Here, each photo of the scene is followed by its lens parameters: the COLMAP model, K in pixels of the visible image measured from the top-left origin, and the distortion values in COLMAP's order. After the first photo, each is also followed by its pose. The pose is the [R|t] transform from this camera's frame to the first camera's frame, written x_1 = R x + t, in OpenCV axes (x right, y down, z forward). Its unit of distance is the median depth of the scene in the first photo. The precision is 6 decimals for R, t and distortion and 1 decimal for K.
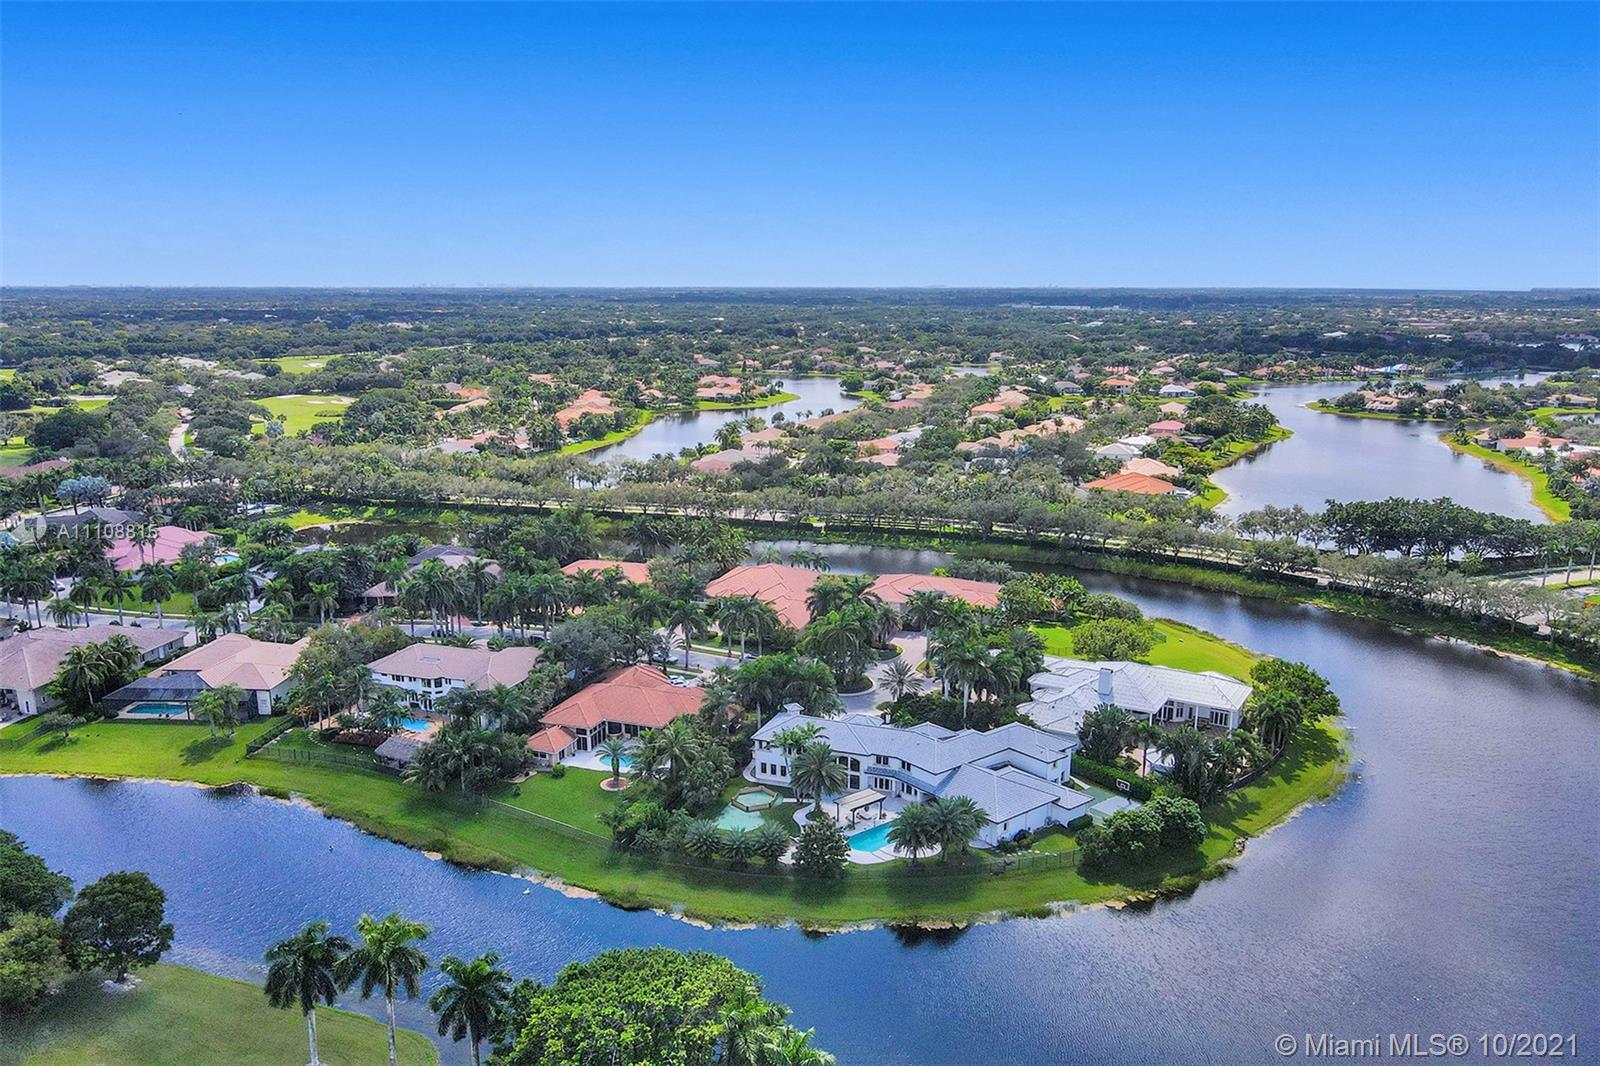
lens RADIAL K [[1212.8, 0, 803.1], [0, 1212.8, 539.4], [0, 0, 1]] dist [-0.026672, 0.086706]
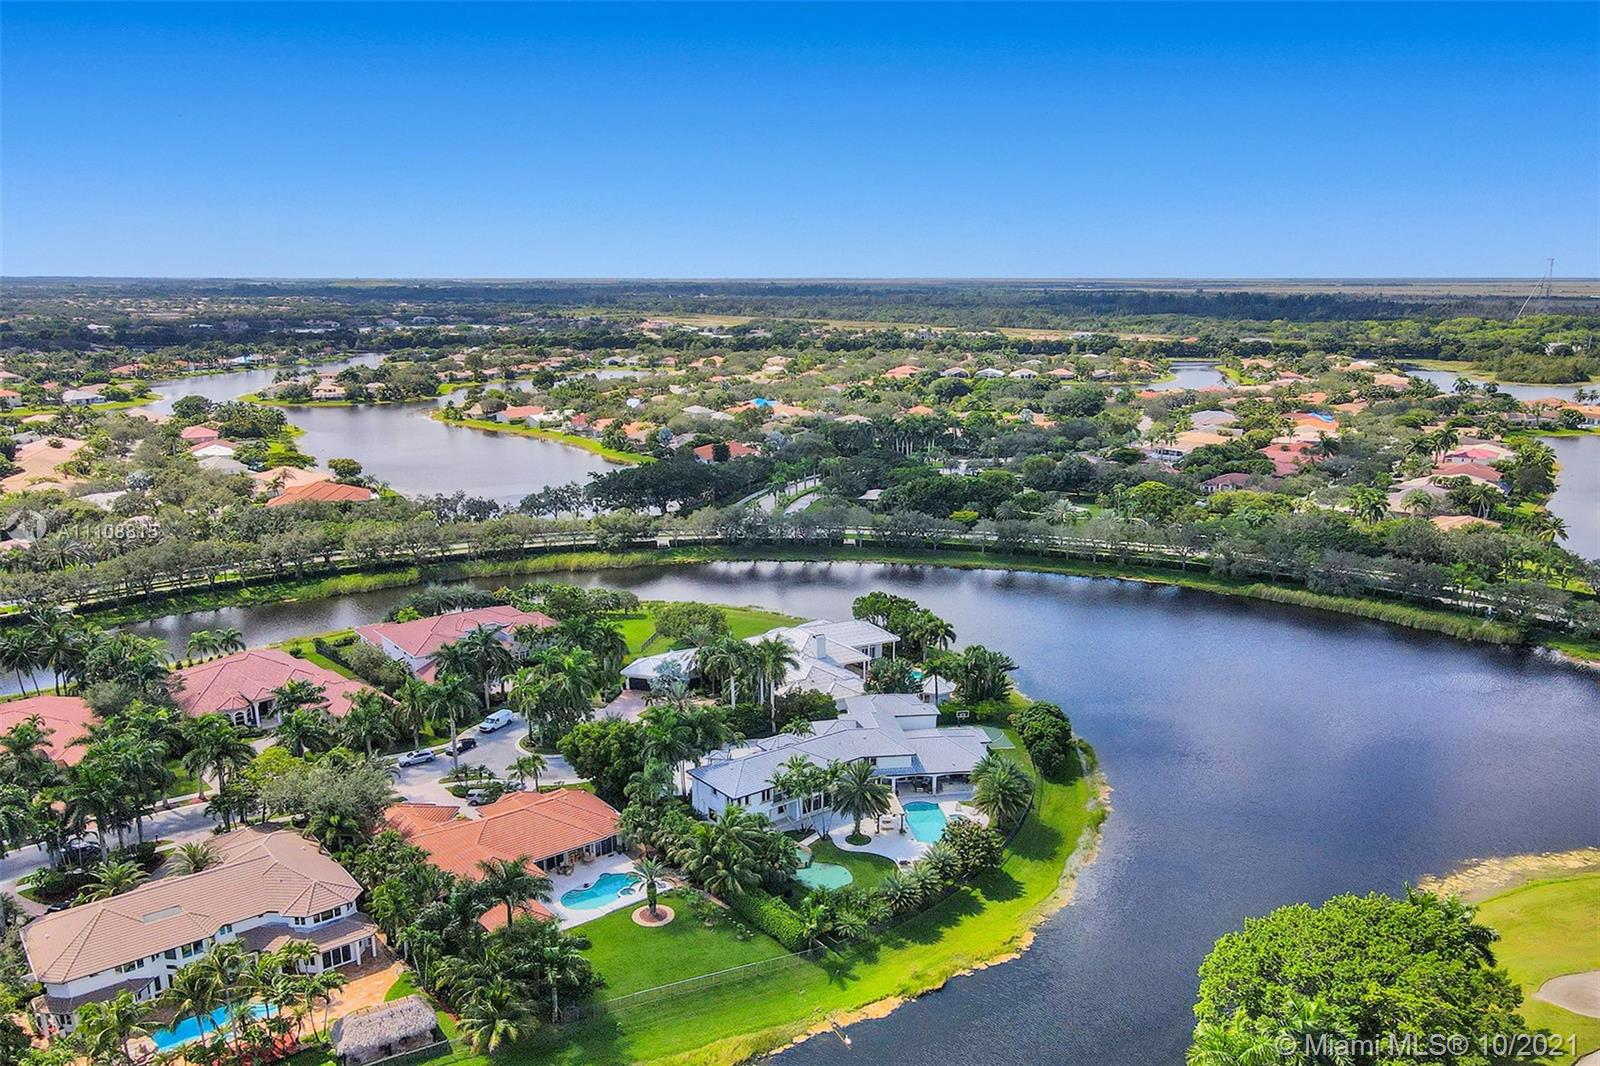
lens RADIAL K [[1212.8, 0, 803.1], [0, 1212.8, 539.4], [0, 0, 1]] dist [-0.026672, 0.086706]
pose [[0.521372, -0.184361, 0.833176, -0.472328], [0.177002, 0.978512, 0.105758, -0.068399], [-0.834770, 0.092334, 0.542801, 0.310574]]
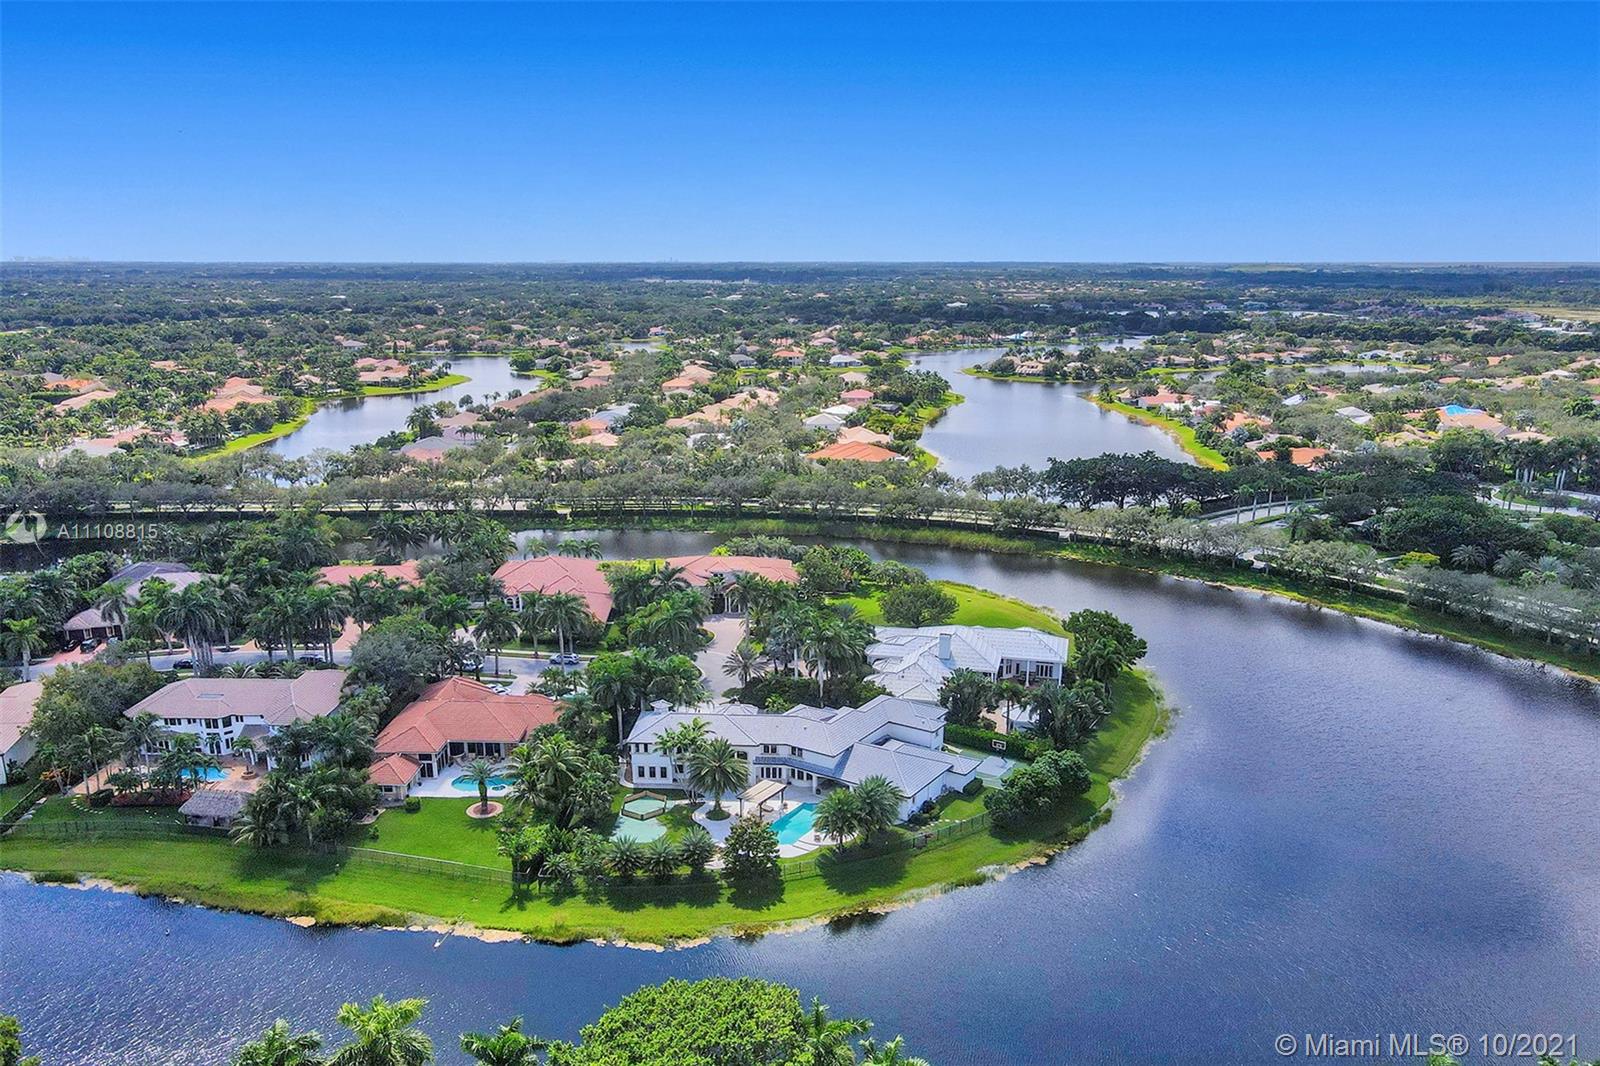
lens RADIAL K [[1212.8, 0, 803.1], [0, 1212.8, 539.4], [0, 0, 1]] dist [-0.026672, 0.086706]
pose [[0.953567, -0.069662, 0.293013, -0.118111], [0.063769, 0.997525, 0.029628, -0.008299], [-0.294352, -0.009567, 0.955649, 0.040726]]
